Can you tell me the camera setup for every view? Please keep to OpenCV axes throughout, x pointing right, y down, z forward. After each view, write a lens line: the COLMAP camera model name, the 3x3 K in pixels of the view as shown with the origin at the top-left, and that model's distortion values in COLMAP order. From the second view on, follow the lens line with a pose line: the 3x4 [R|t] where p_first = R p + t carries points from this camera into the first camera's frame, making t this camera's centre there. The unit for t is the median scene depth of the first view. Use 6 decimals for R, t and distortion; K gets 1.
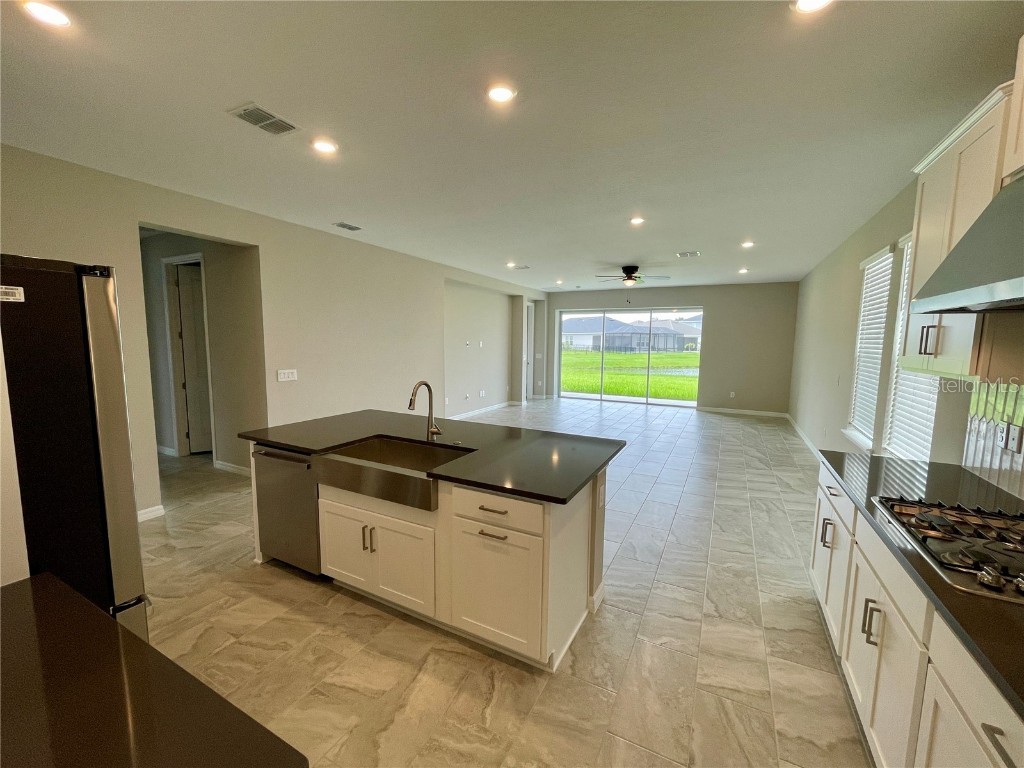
lens RADIAL K [[414.3, 0, 514.3], [0, 414.3, 384.6], [0, 0, 1]] dist [-0.001365, -0.000171]
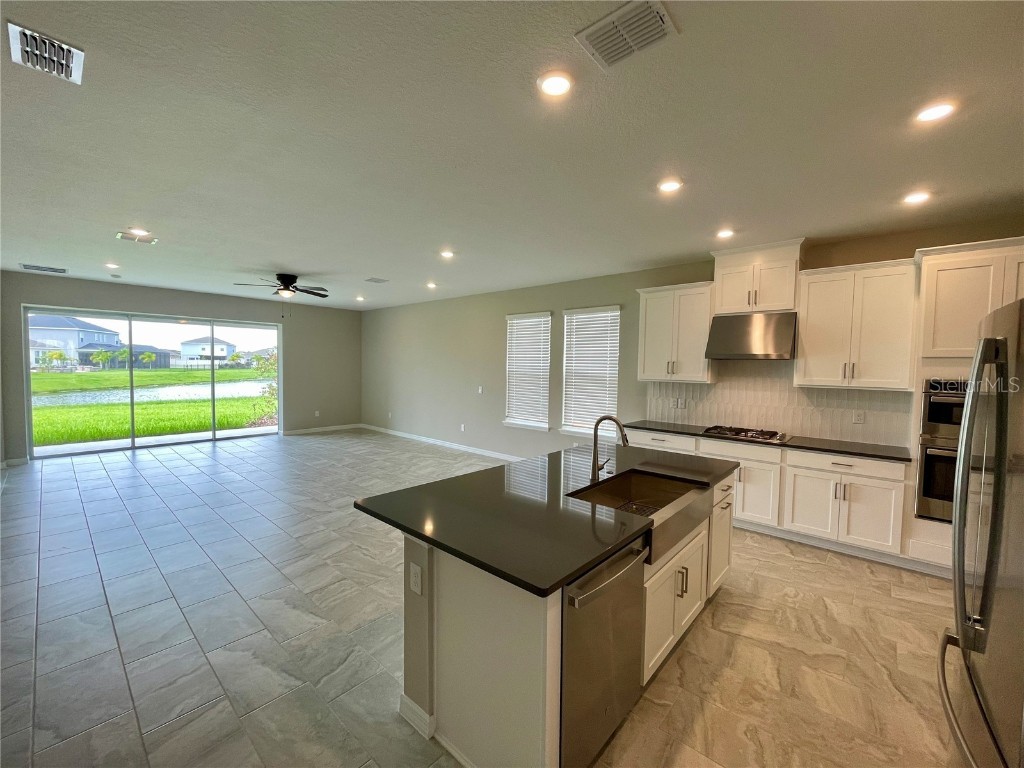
lens RADIAL K [[414.3, 0, 514.3], [0, 414.3, 384.6], [0, 0, 1]] dist [-0.001365, -0.000171]
pose [[0.243024, -0.054700, 0.968477, -0.354241], [0.091345, 0.995263, 0.033292, -0.038641], [-0.965710, 0.080375, 0.246870, 0.290760]]
